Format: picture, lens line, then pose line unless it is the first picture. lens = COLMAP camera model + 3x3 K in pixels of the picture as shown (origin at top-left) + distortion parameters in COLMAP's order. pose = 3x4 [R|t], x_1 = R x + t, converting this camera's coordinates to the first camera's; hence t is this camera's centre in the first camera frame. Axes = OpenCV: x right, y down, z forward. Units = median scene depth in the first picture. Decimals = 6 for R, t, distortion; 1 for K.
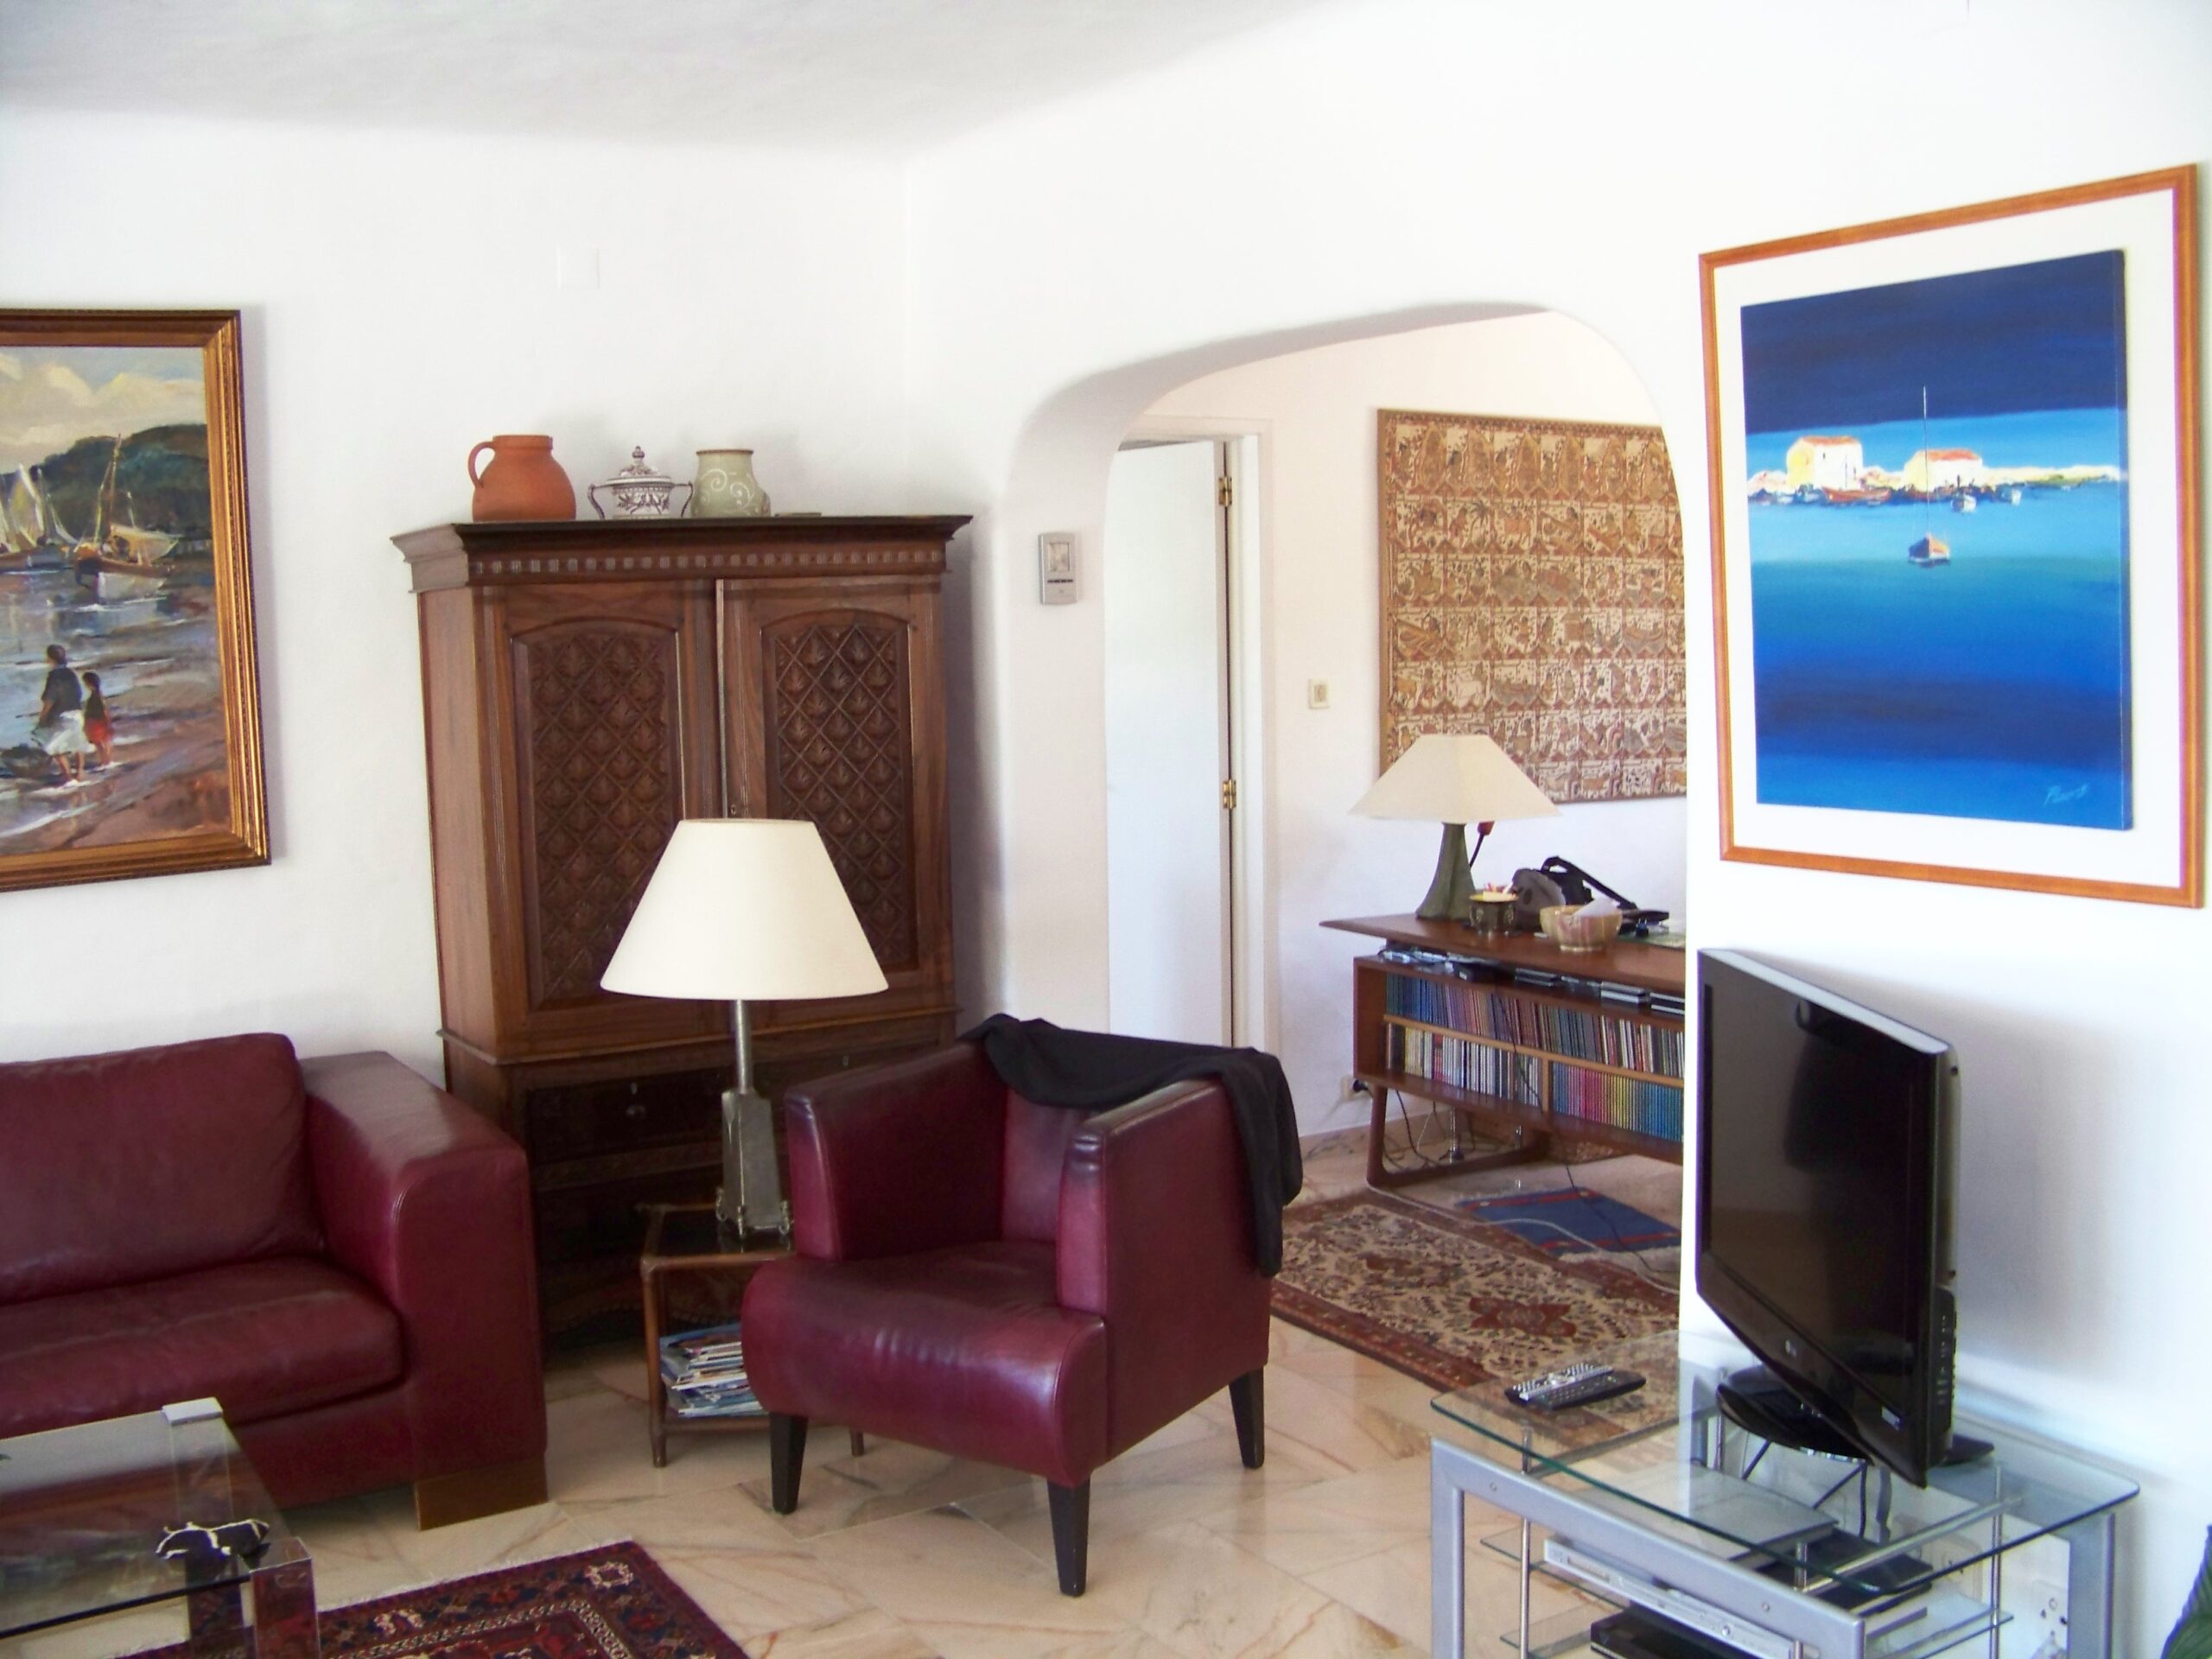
lens RADIAL K [[2357.8, 0, 1106.0], [0, 2357.8, 829.5], [0, 0, 1]] dist [-0.237941, 0.309041]
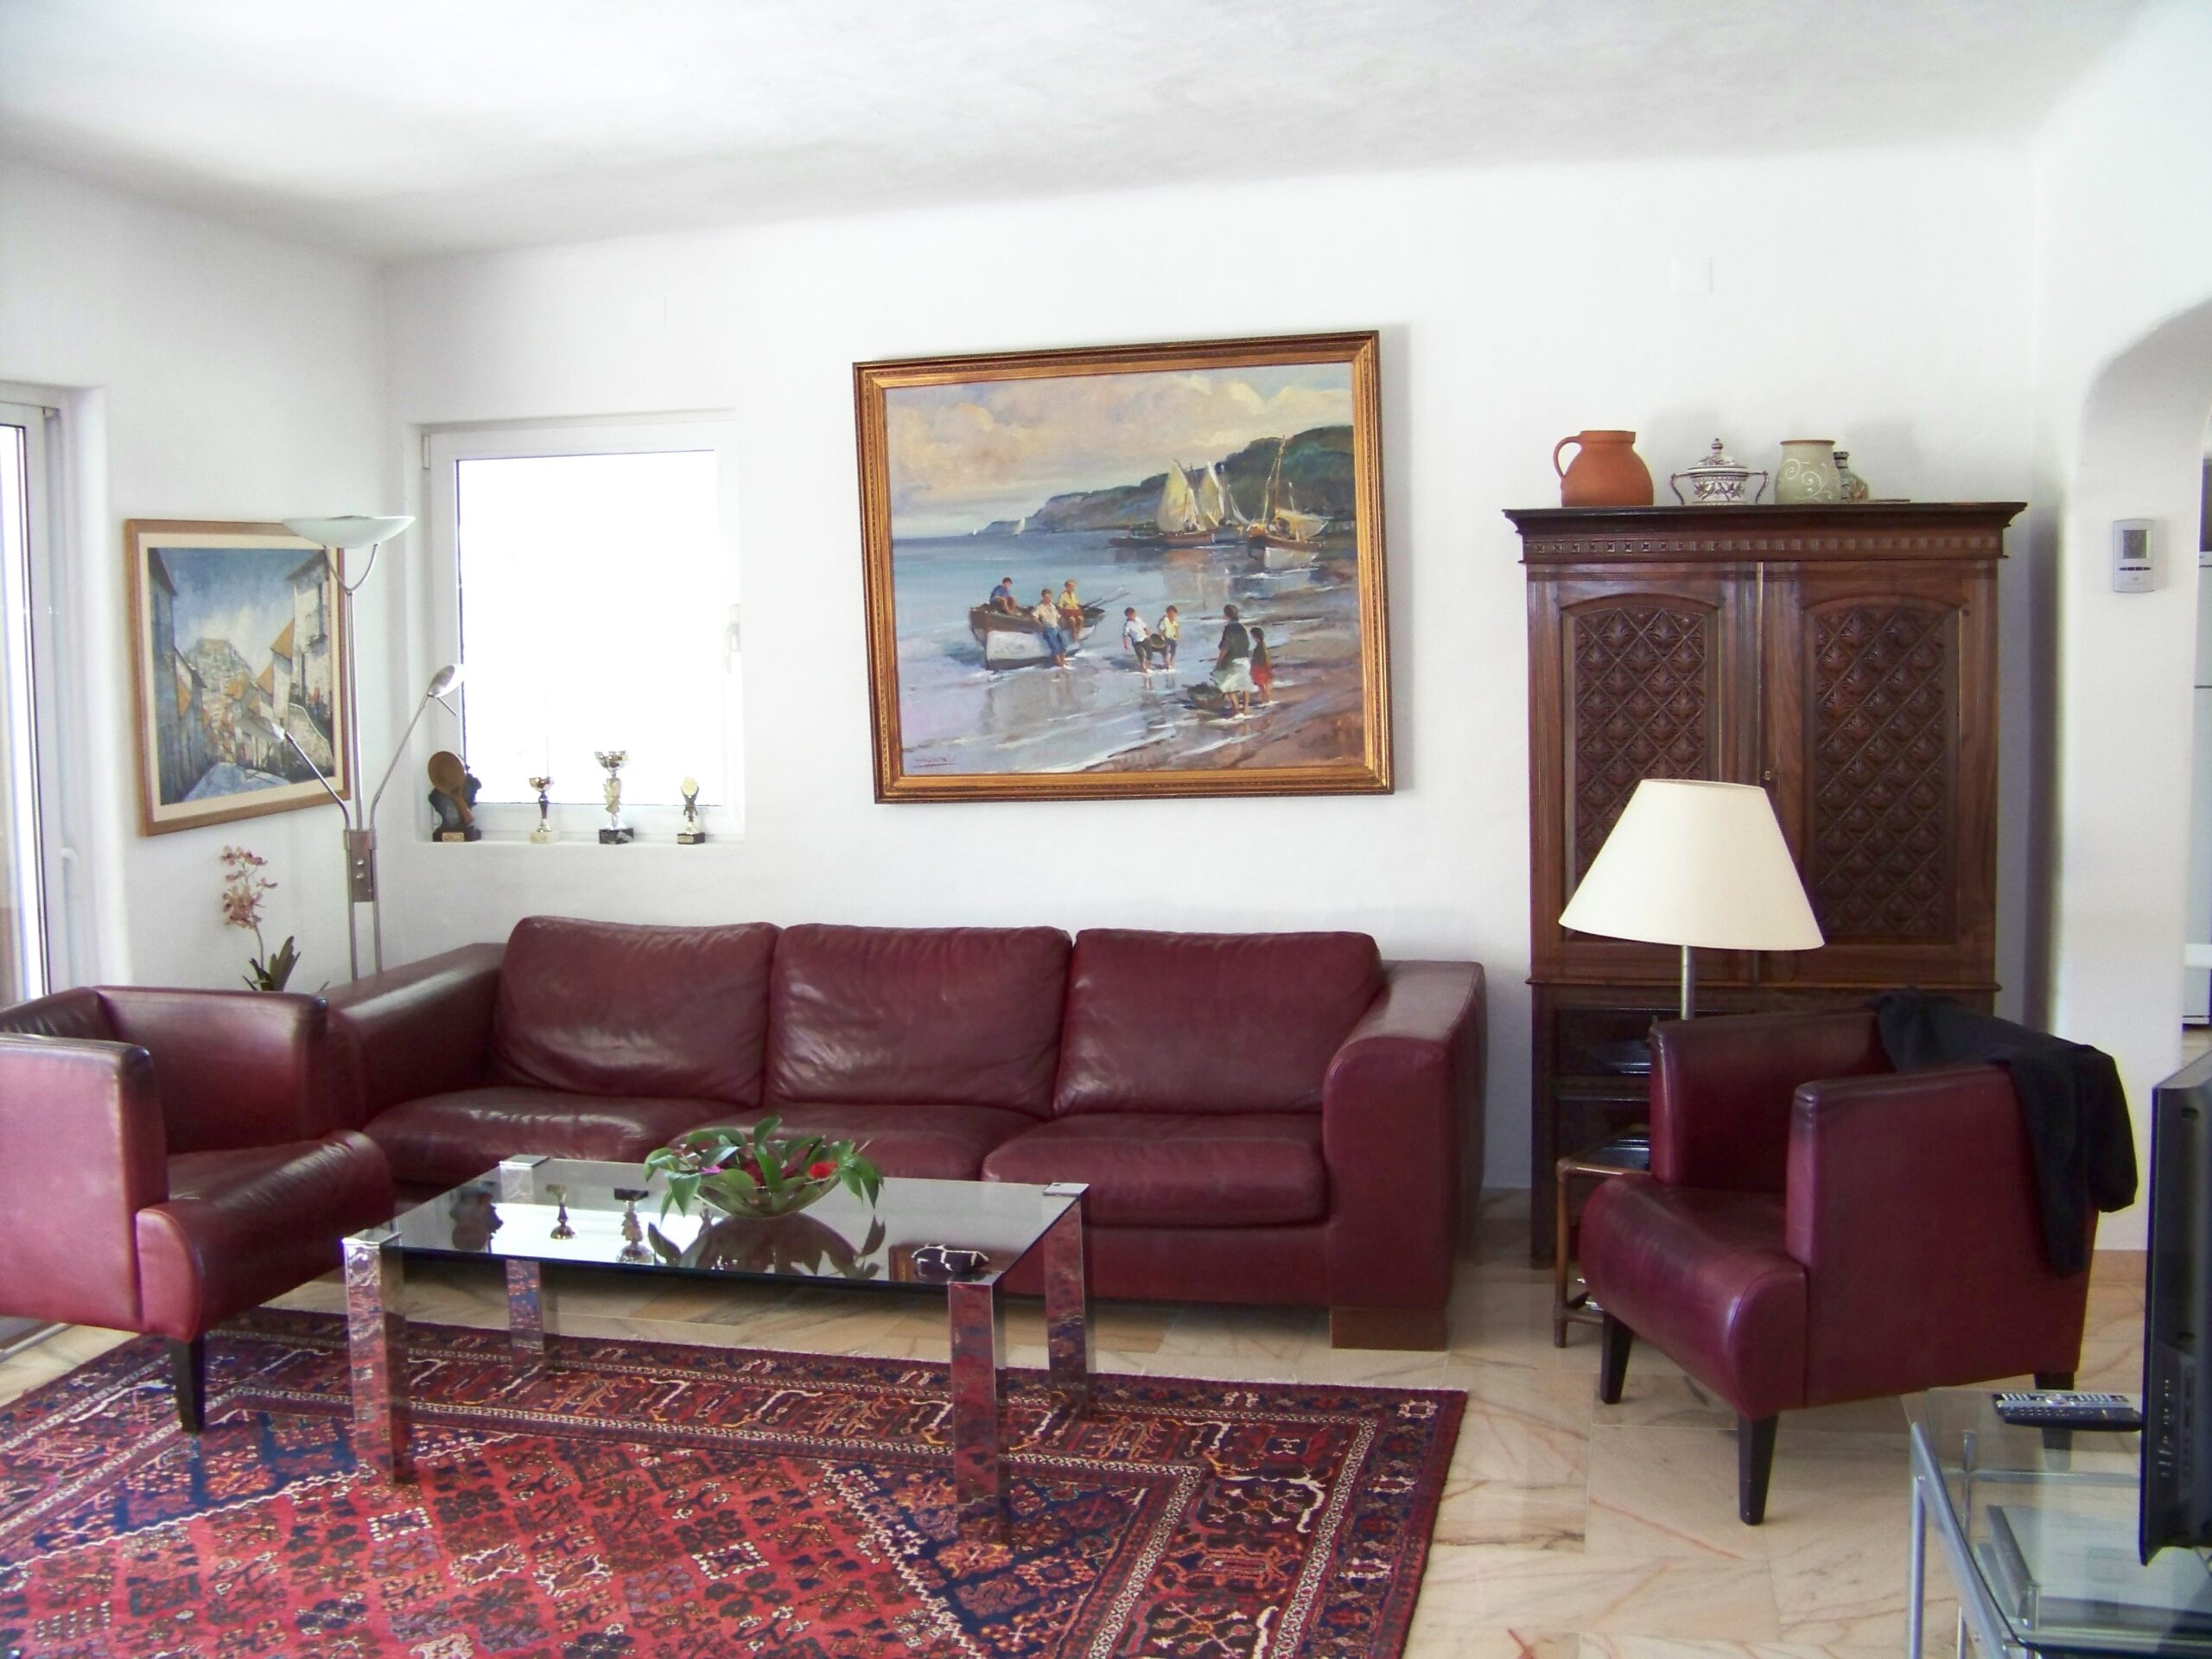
lens RADIAL K [[2357.8, 0, 1106.0], [0, 2357.8, 829.5], [0, 0, 1]] dist [-0.237941, 0.309041]
pose [[0.711726, 0.080968, -0.697775, 0.357569], [-0.070552, 0.996552, 0.043674, -0.008582], [0.698905, 0.018146, 0.714984, 0.024841]]
